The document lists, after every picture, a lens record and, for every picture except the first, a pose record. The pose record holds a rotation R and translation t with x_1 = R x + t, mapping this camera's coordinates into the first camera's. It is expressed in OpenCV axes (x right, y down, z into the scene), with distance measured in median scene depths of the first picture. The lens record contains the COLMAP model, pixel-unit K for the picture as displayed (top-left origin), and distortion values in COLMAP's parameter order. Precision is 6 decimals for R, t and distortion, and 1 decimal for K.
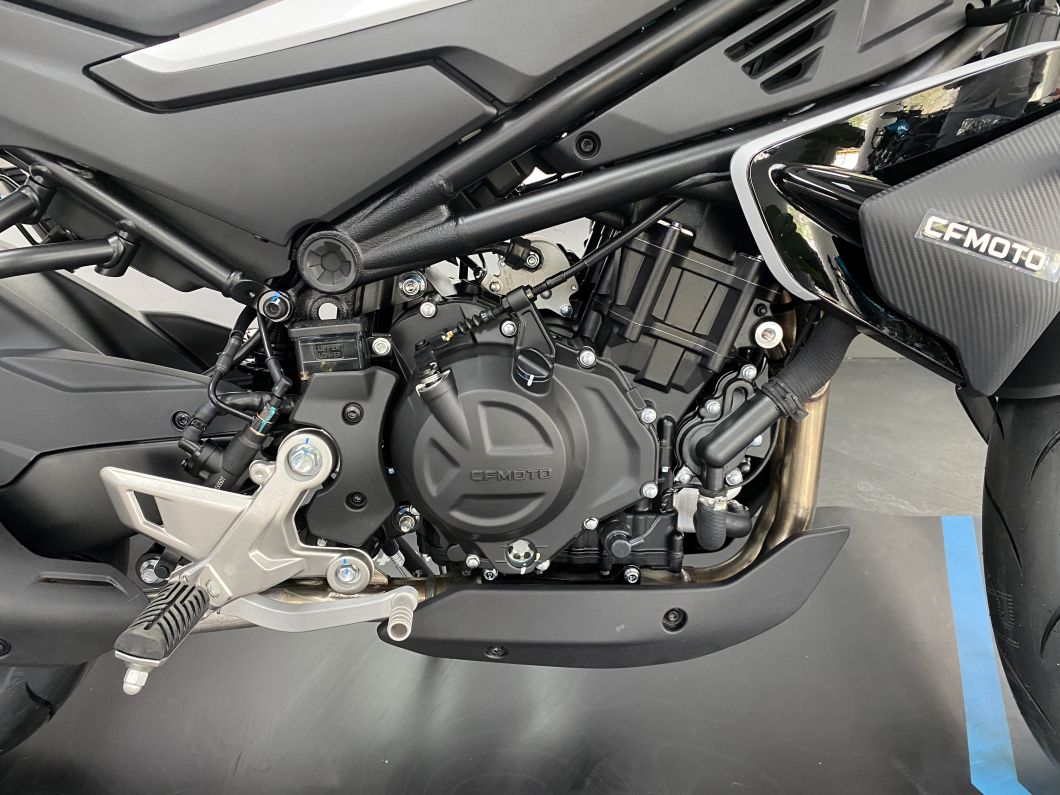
lens RADIAL K [[817.5, 0, 550.9], [0, 817.5, 398.7], [0, 0, 1]] dist [0.040543, -0.036341]
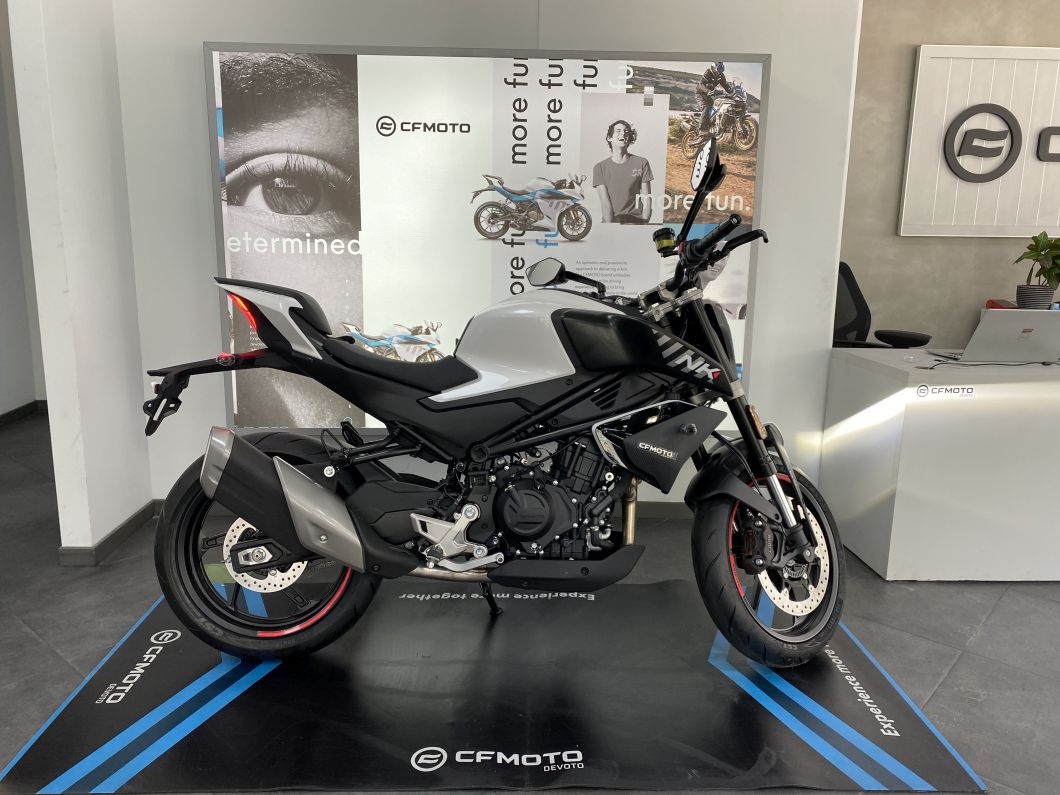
lens RADIAL K [[817.5, 0, 530.9], [0, 817.5, 392.2], [0, 0, 1]] dist [0.040543, -0.036341]
pose [[0.999964, 0.005538, -0.006364, -0.035352], [-0.006965, 0.967613, -0.252341, 0.433921], [0.004760, 0.252376, 0.967618, -2.308837]]
